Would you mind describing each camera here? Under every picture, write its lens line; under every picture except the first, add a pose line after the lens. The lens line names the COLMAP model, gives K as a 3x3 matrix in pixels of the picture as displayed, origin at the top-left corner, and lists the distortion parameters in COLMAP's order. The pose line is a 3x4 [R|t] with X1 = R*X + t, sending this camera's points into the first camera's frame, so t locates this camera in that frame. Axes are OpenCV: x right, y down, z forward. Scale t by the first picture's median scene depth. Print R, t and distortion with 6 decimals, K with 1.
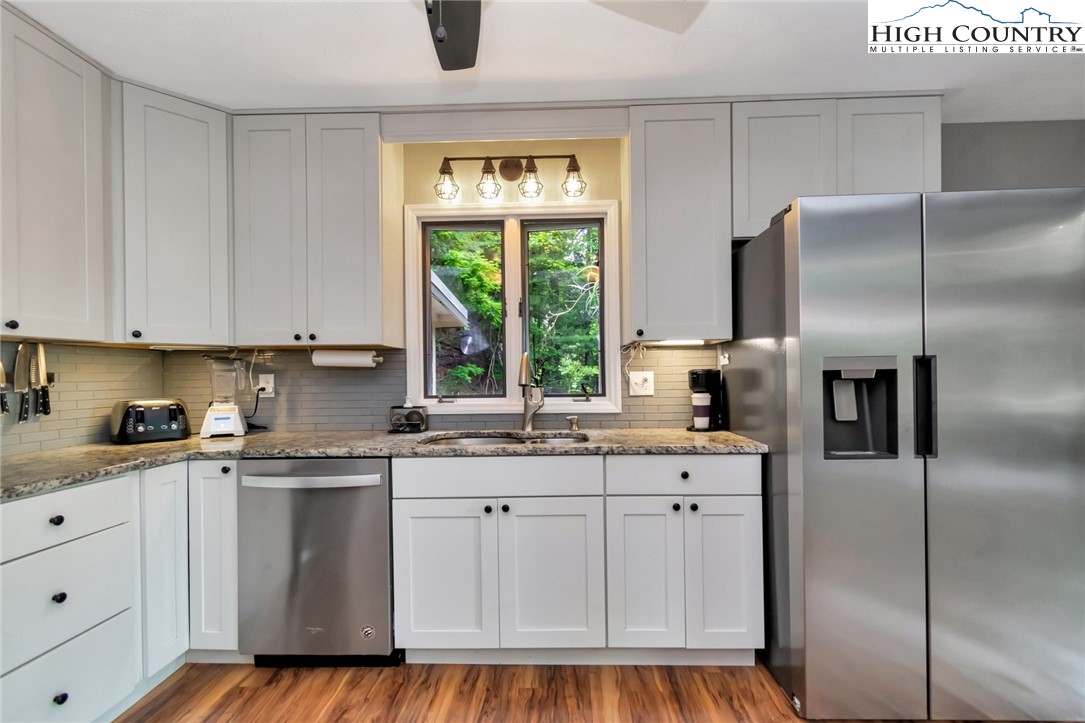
lens RADIAL K [[491.7, 0, 551.5], [0, 491.7, 374.0], [0, 0, 1]] dist [0.000295, -0.000330]
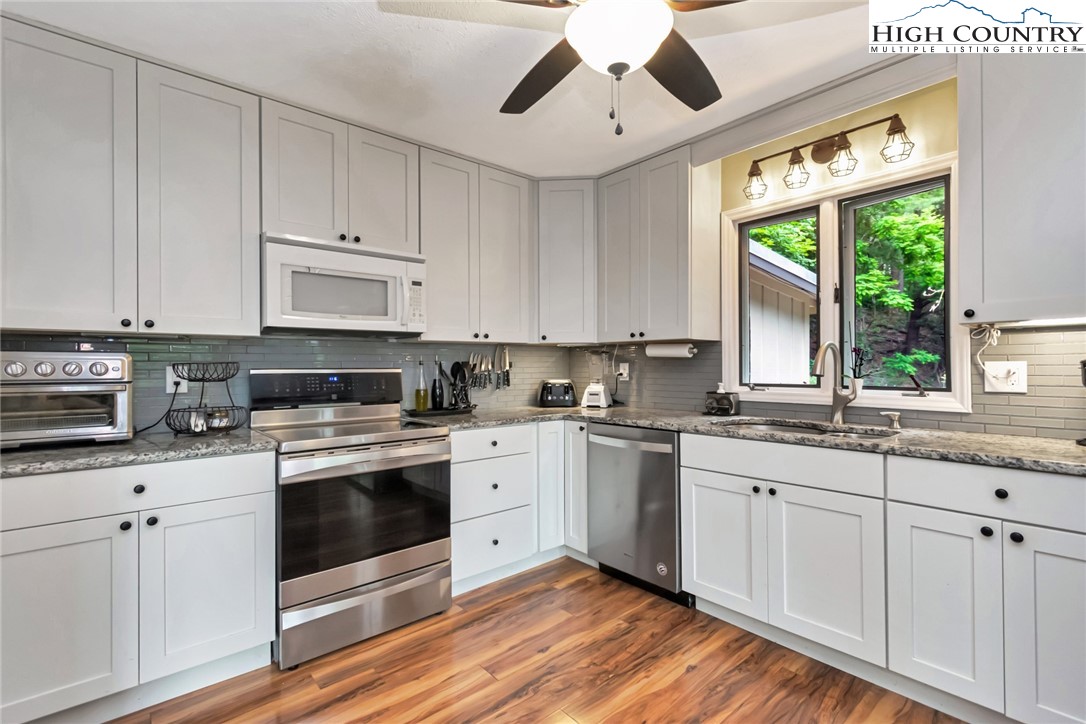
lens RADIAL K [[492.1, 0, 549.7], [0, 492.1, 358.7], [0, 0, 1]] dist [0.000295, -0.000330]
pose [[0.677373, -0.003109, -0.735633, 0.341130], [-0.001781, 0.999981, -0.005867, -0.003925], [0.735637, 0.005284, 0.677355, -0.061832]]
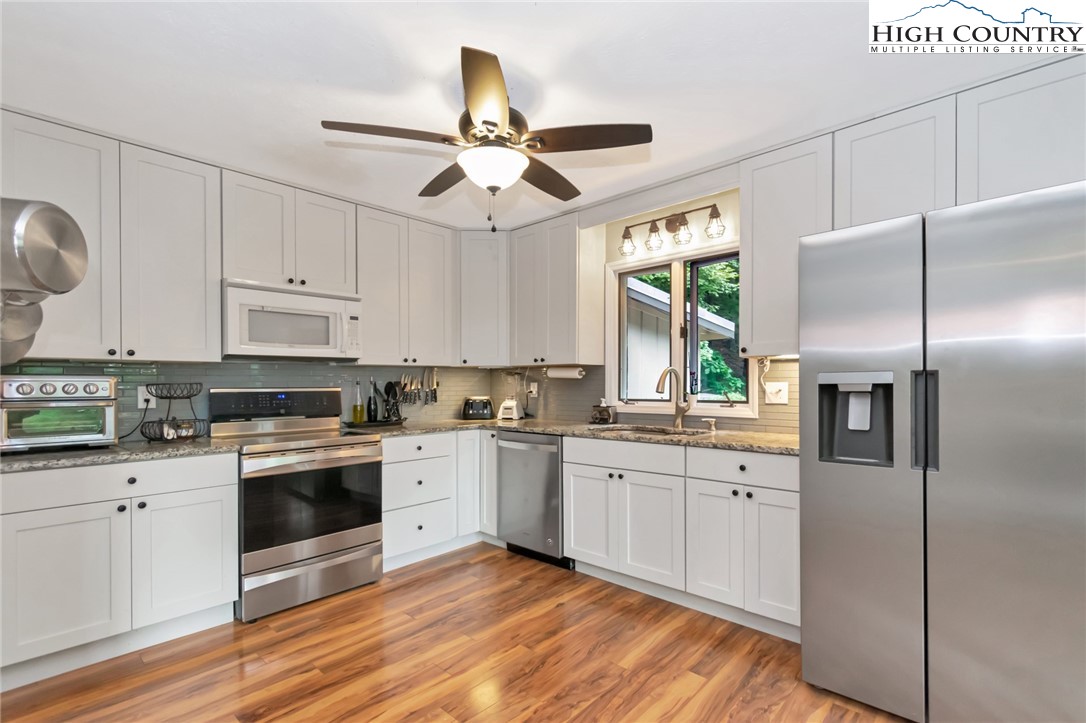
lens RADIAL K [[492.1, 0, 557.5], [0, 492.1, 376.6], [0, 0, 1]] dist [0.000295, -0.000330]
pose [[0.762453, -0.001557, -0.647042, 0.674680], [-0.002363, 0.999984, -0.005190, -0.014202], [0.647040, 0.005486, 0.762437, -0.225485]]
